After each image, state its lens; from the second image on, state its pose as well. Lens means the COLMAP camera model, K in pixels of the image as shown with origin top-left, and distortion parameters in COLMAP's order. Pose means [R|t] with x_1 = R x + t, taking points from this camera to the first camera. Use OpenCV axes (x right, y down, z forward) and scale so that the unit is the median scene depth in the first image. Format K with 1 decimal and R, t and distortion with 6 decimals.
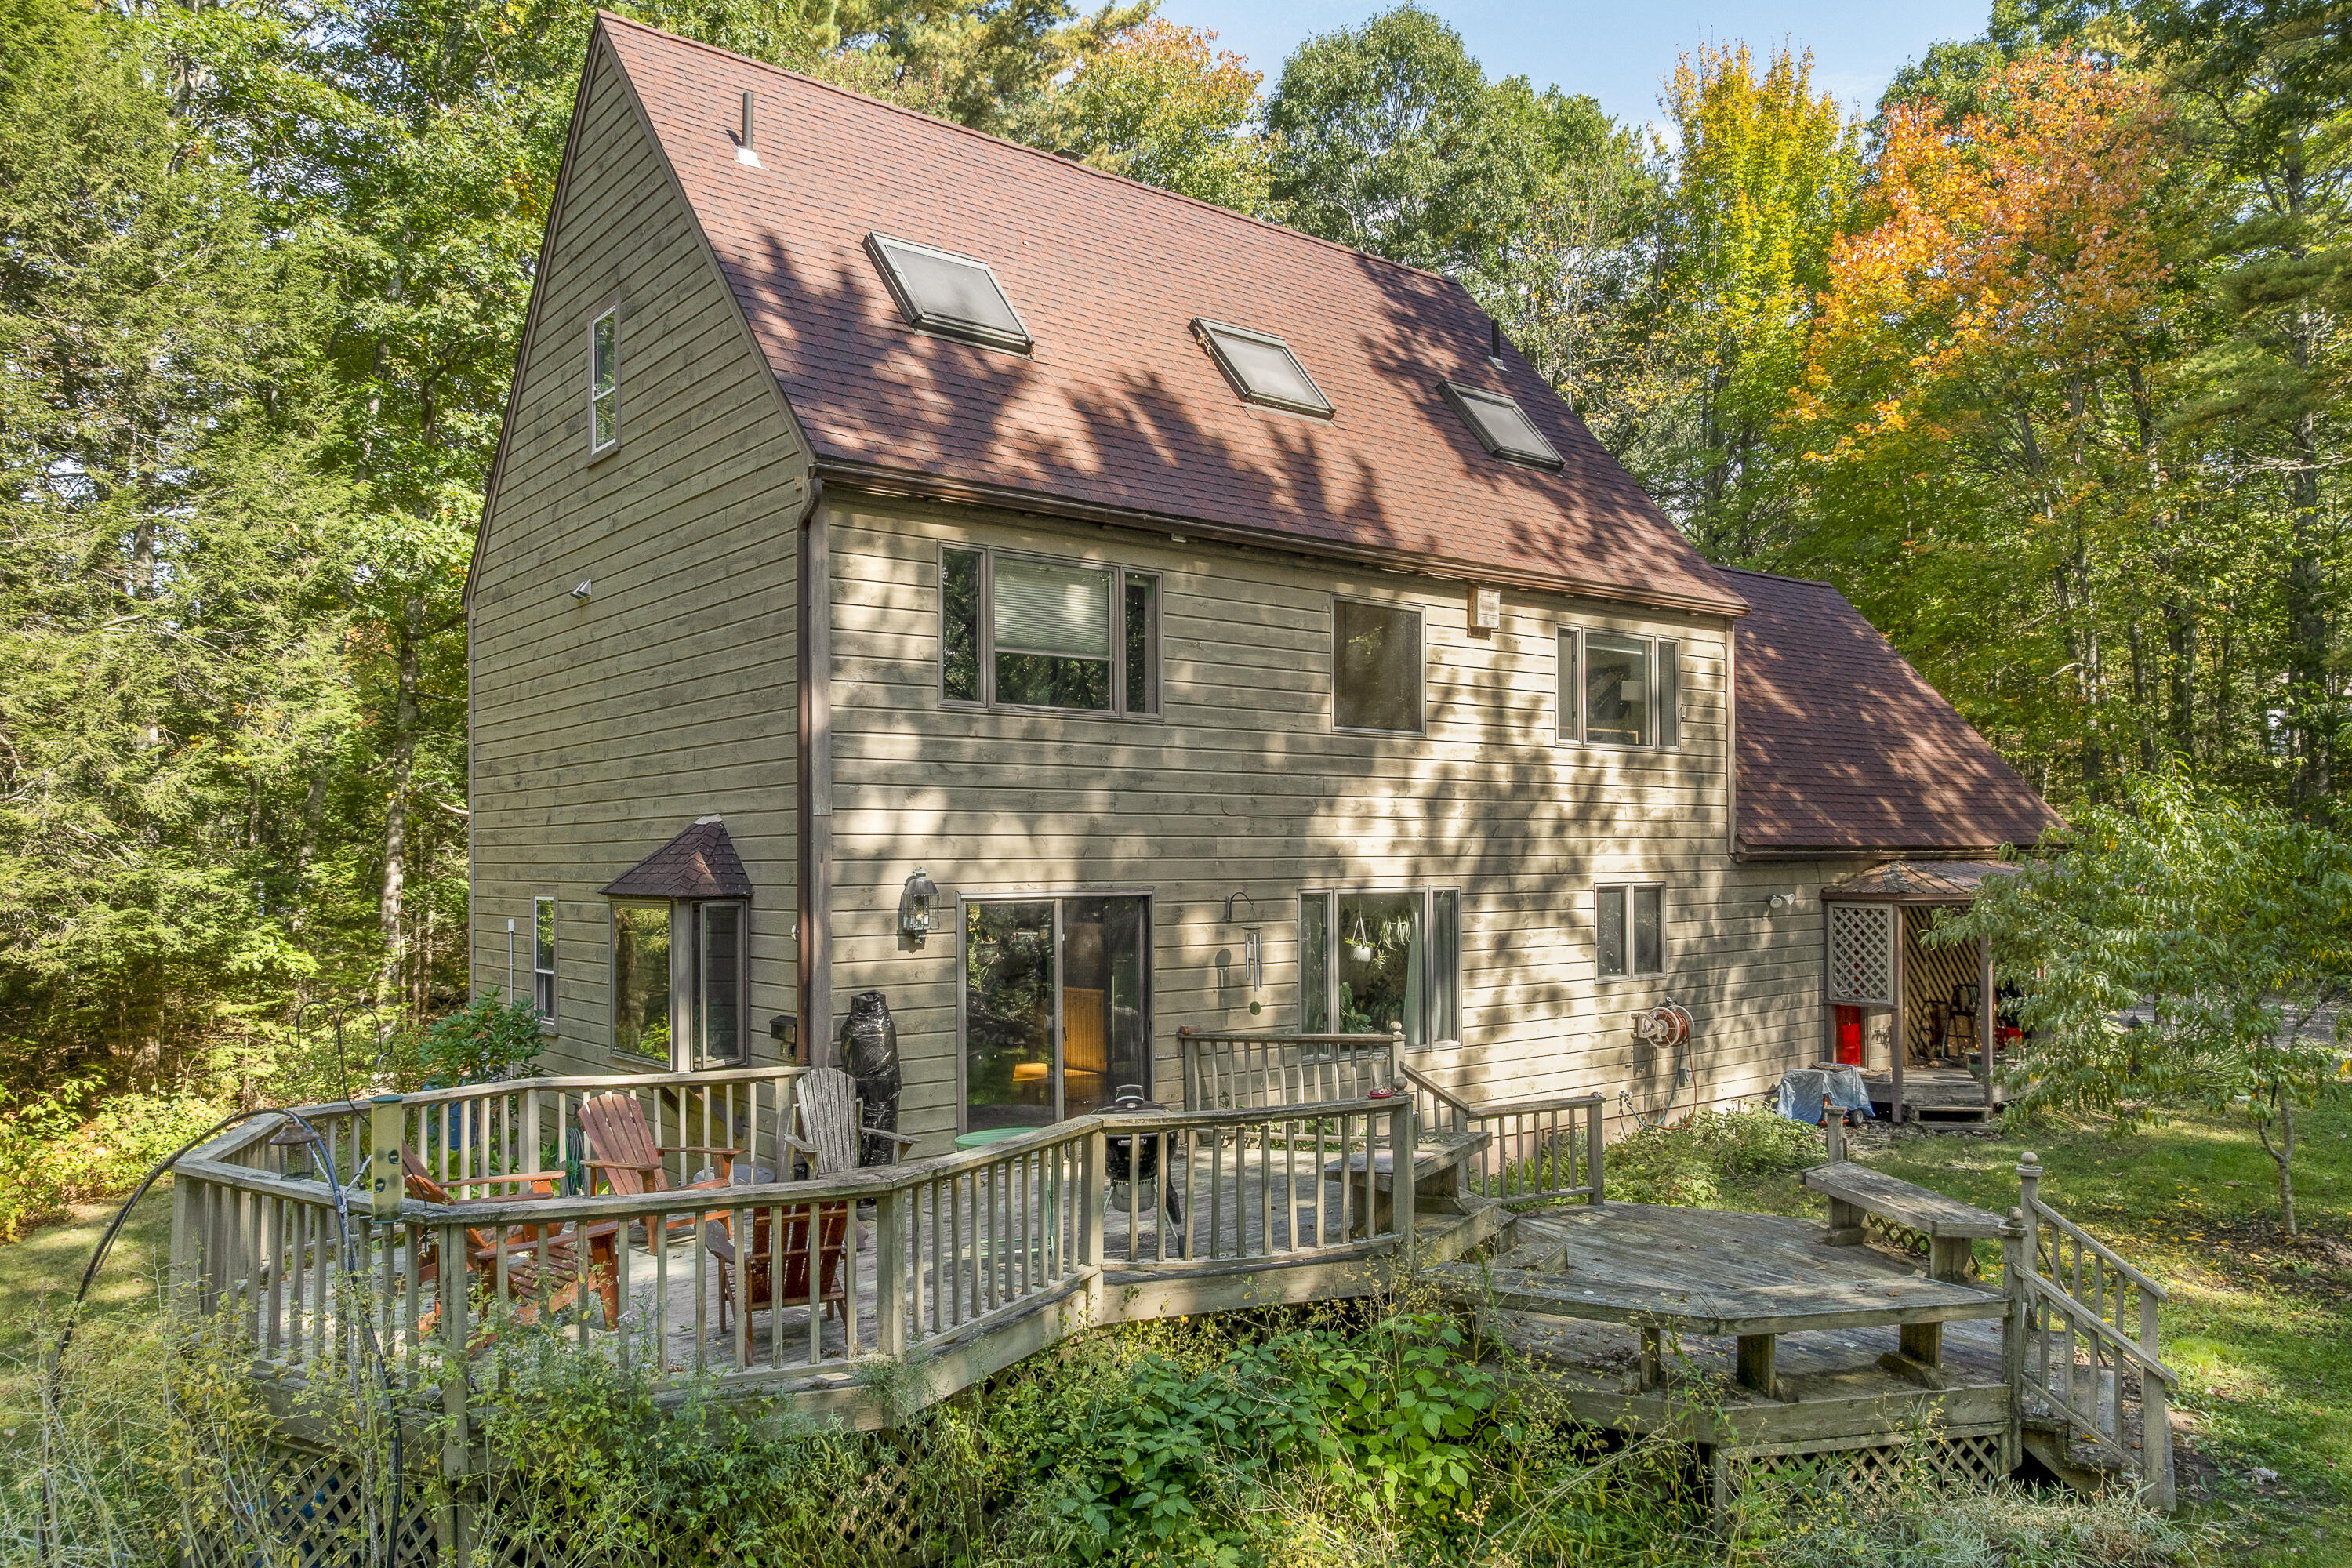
lens RADIAL K [[1664.0, 0, 1243.7], [0, 1664.0, 792.8], [0, 0, 1]] dist [0.000222, 0.049339]
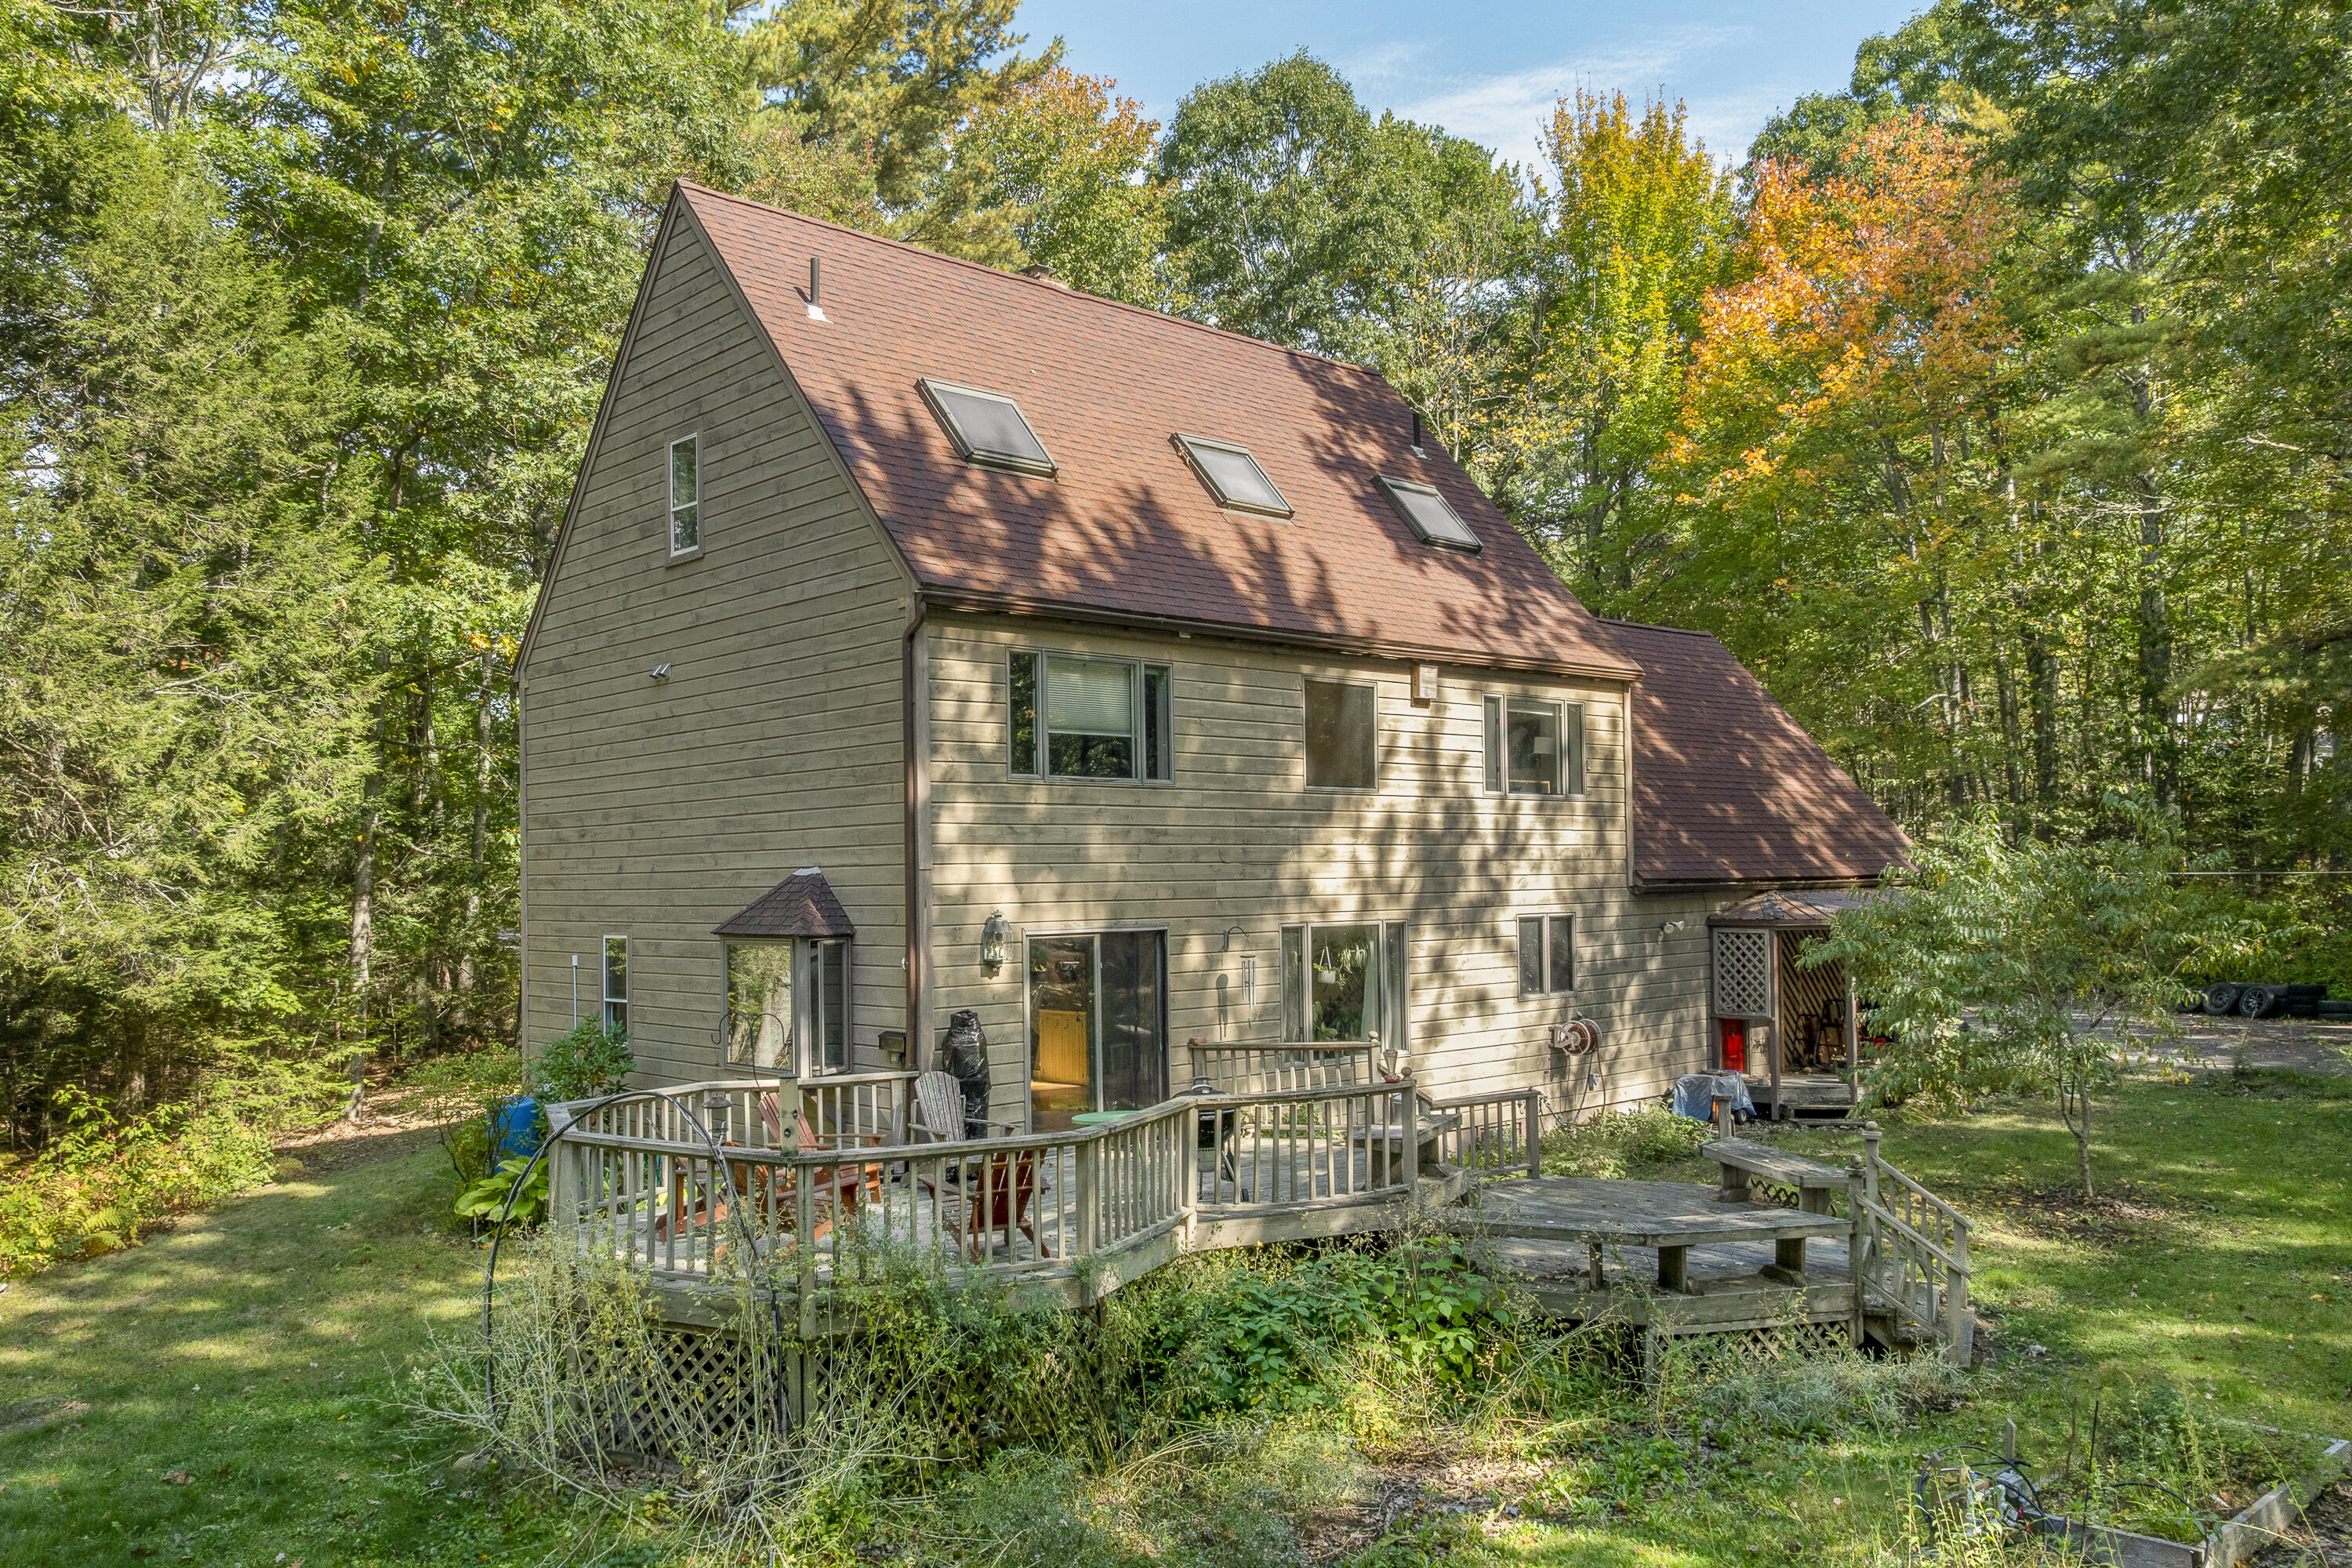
lens RADIAL K [[1794.3, 0, 1176.0], [0, 1794.3, 784.0], [0, 0, 1]] dist [0.036012, -0.000597]
pose [[0.998595, -0.005960, 0.052658, -0.098976], [0.006690, 0.999884, -0.013700, -0.022564], [-0.052570, 0.014033, 0.998519, -0.260989]]
